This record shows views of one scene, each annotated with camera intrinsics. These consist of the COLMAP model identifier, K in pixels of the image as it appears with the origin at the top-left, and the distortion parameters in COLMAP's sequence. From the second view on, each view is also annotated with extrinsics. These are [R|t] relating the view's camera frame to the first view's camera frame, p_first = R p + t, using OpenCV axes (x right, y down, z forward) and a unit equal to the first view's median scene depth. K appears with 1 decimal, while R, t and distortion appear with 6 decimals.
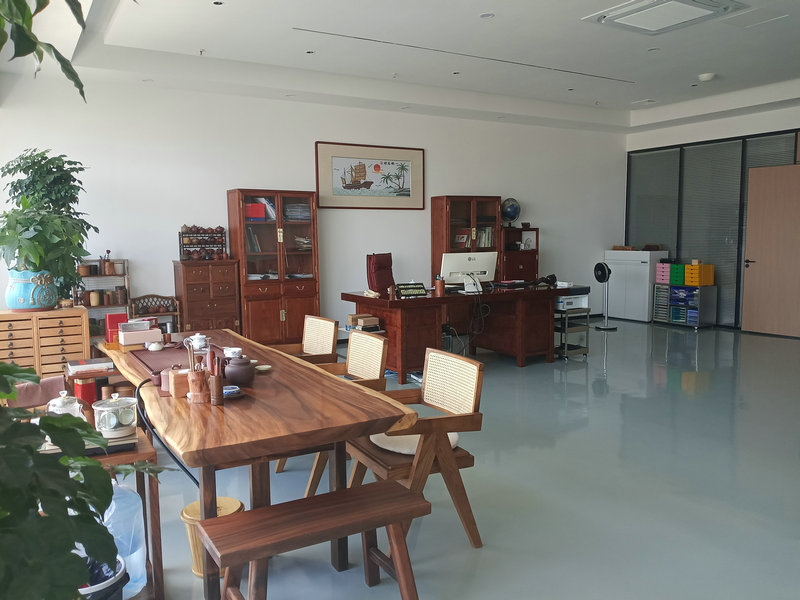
lens RADIAL K [[652.7, 0, 395.0], [0, 652.7, 300.4], [0, 0, 1]] dist [0.058316, -0.092218]
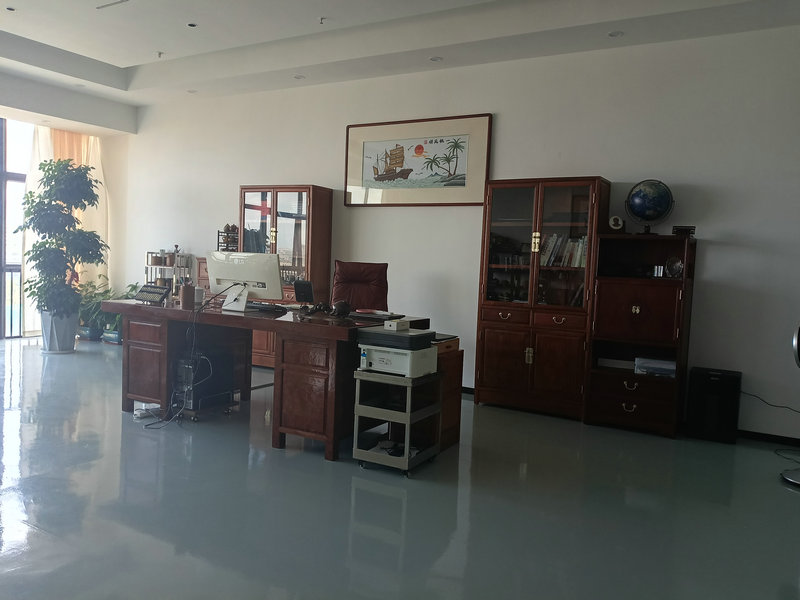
lens RADIAL K [[652.7, 0, 391.9], [0, 652.7, 298.1], [0, 0, 1]] dist [0.058316, -0.092218]
pose [[0.461633, 0.082216, -0.883253, 0.621912], [-0.138944, 0.990107, 0.019543, -0.048334], [0.876122, 0.113701, 0.468489, 0.651633]]
